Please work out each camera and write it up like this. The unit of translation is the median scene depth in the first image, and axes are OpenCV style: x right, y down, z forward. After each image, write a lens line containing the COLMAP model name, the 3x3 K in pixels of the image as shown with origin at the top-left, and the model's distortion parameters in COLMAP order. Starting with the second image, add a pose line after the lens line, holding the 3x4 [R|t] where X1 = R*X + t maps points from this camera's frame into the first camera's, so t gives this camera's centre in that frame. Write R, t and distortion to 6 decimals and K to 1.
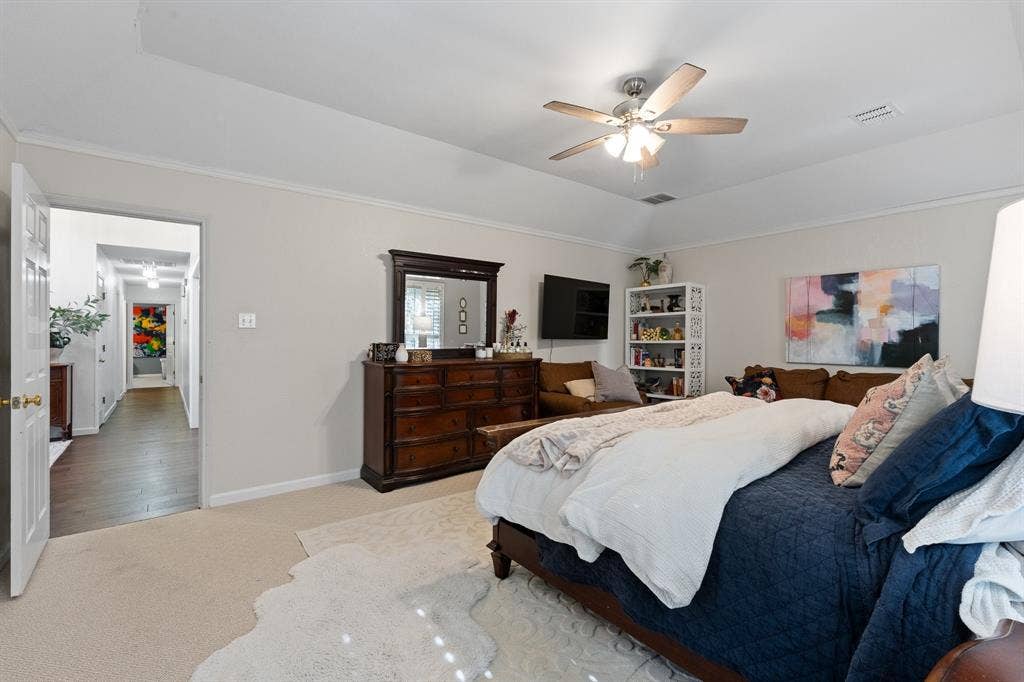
lens RADIAL K [[457.1, 0, 503.0], [0, 457.1, 341.1], [0, 0, 1]] dist [-0.003108, -0.000253]
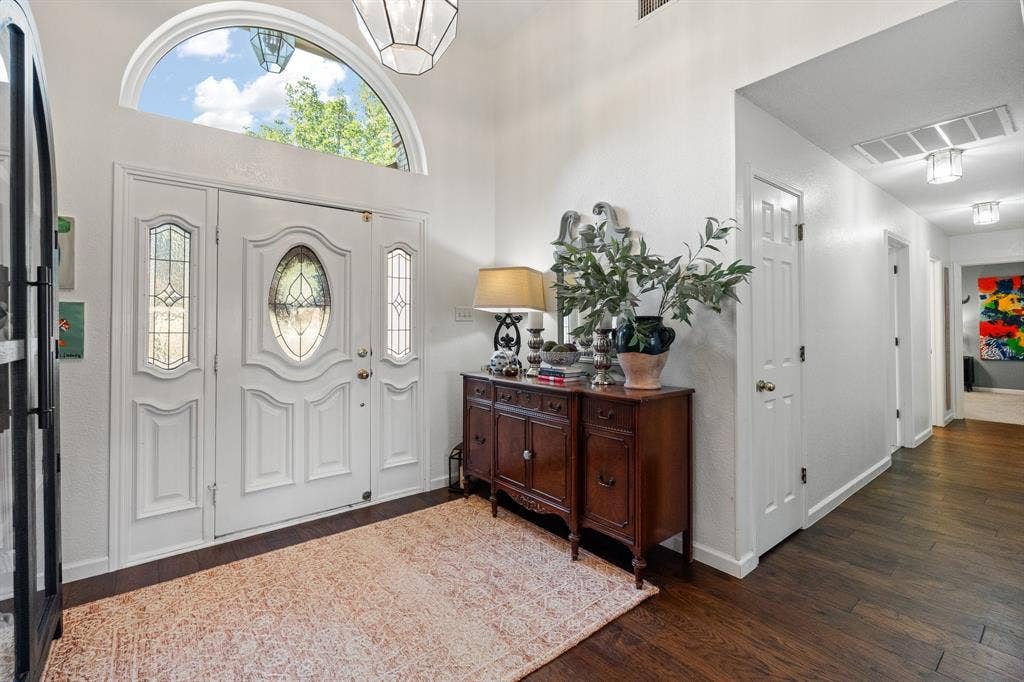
lens RADIAL K [[457.1, 0, 524.3], [0, 457.1, 323.1], [0, 0, 1]] dist [-0.003108, -0.000253]
pose [[0.049929, -0.021371, -0.998524, -0.218813], [0.001626, 0.999771, -0.021316, -0.001640], [0.998751, -0.000559, 0.049952, 0.341458]]
